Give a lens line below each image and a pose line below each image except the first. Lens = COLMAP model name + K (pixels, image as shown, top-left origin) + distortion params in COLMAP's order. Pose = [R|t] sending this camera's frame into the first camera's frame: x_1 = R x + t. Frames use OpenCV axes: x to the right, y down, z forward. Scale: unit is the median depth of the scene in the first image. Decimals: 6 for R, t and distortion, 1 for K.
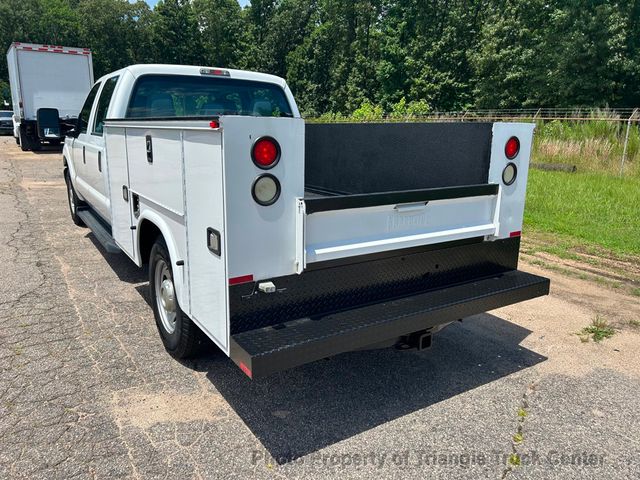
lens RADIAL K [[486.4, 0, 320.0], [0, 486.4, 240.0], [0, 0, 1]] dist [0.058266, -0.070366]
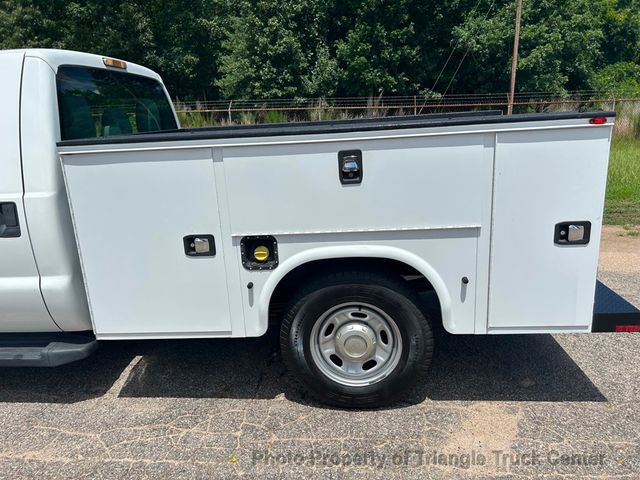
lens RADIAL K [[485.4, 0, 322.1], [0, 485.4, 238.3], [0, 0, 1]] dist [0.057460, -0.065580]
pose [[0.599998, -0.246748, 0.760998, -0.101170], [0.240550, 0.962870, 0.122545, -0.018457], [-0.762980, 0.109531, 0.637075, 0.055812]]
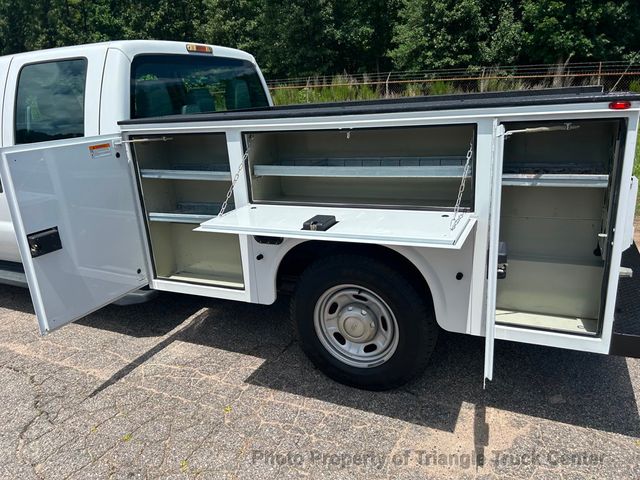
lens RADIAL K [[486.4, 0, 320.0], [0, 486.4, 240.0], [0, 0, 1]] dist [0.058266, -0.070366]
pose [[0.842049, -0.218971, 0.492956, -0.081127], [0.193875, 0.975685, 0.102230, -0.013498], [-0.503355, 0.009489, 0.864027, 0.034965]]
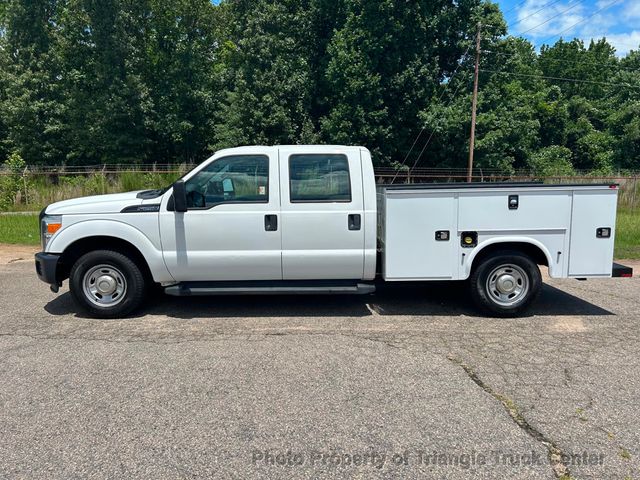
lens RADIAL K [[486.4, 0, 320.0], [0, 486.4, 240.0], [0, 0, 1]] dist [0.058266, -0.070366]
pose [[0.518366, -0.133935, 0.844605, -0.233117], [0.213408, 0.976671, 0.023900, -0.024886], [-0.828102, 0.167857, 0.534856, 0.064903]]
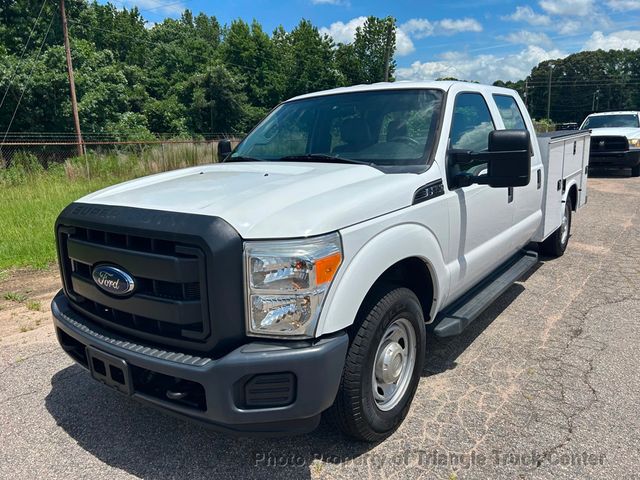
lens RADIAL K [[486.4, 0, 320.0], [0, 486.4, 240.0], [0, 0, 1]] dist [0.058266, -0.070366]
pose [[-0.361447, -0.202997, 0.910026, -0.190271], [0.247405, 0.920145, 0.303520, -0.071558], [-0.898970, 0.334852, -0.282361, 0.266371]]
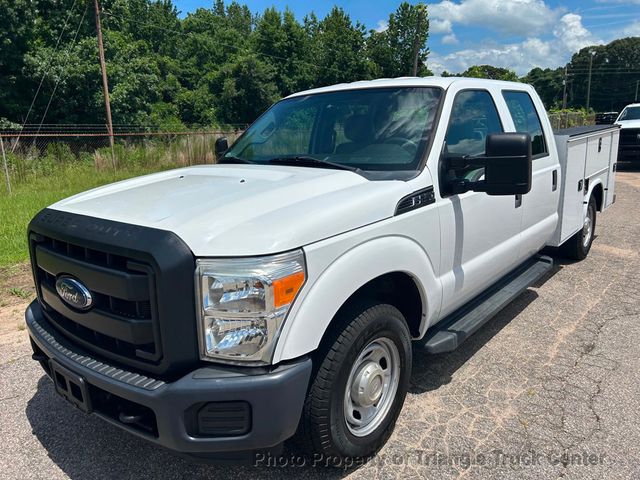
lens RADIAL K [[484.6, 0, 320.0], [0, 484.6, 240.0], [0, 0, 1]] dist [0.068183, -0.084605]
pose [[-0.301725, -0.227371, 0.925886, -0.187077], [0.253223, 0.917153, 0.307746, -0.070936], [-0.919152, 0.327310, -0.219153, 0.254891]]
